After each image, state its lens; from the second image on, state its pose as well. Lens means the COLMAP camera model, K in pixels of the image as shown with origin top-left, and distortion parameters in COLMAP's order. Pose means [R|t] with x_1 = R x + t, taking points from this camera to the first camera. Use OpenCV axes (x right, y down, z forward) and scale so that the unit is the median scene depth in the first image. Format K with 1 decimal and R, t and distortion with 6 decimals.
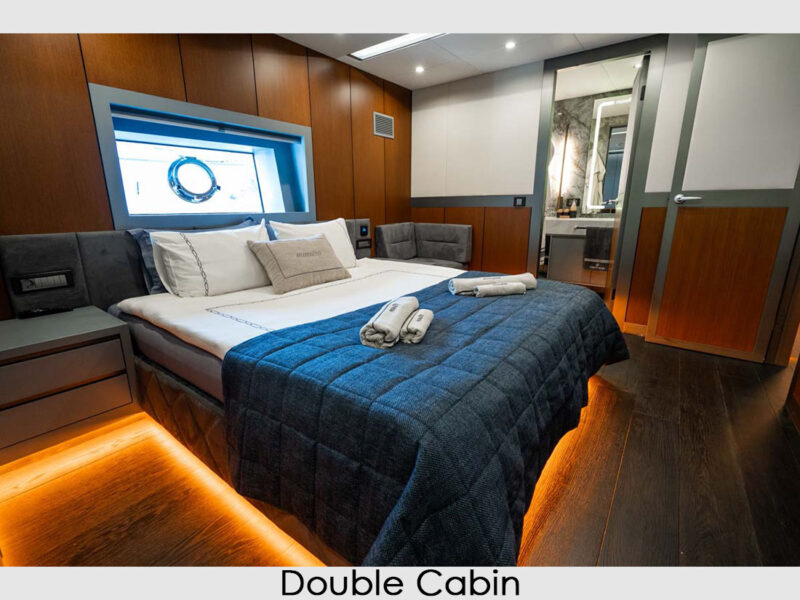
lens RADIAL K [[367.8, 0, 401.0], [0, 367.8, 297.6], [0, 0, 1]] dist [0.001013, 0.000026]
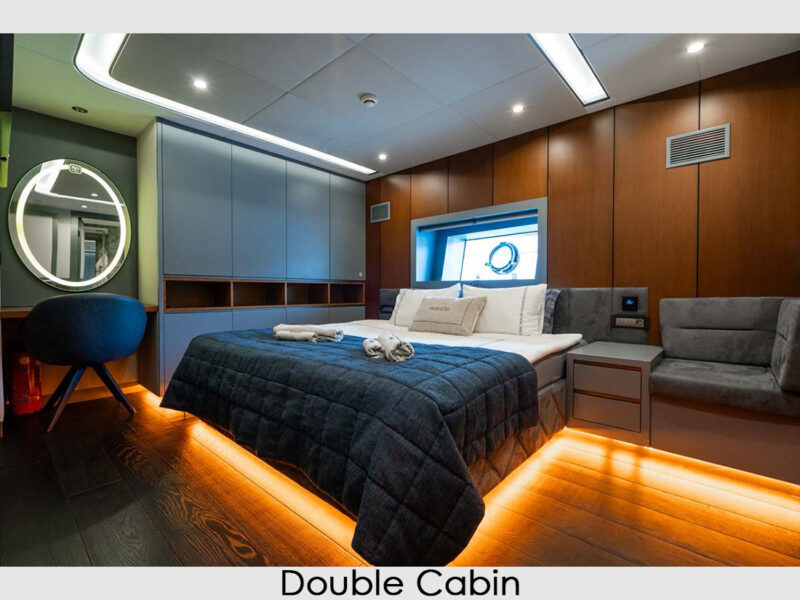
lens RADIAL K [[367.8, 0, 401.5], [0, 367.8, 296.6], [0, 0, 1]] dist [0.001013, 0.000026]
pose [[-0.099149, 0.016915, -0.994929, 0.671018], [-0.247209, 0.968090, 0.041094, -0.117516], [0.963876, 0.250030, -0.091803, 0.649353]]
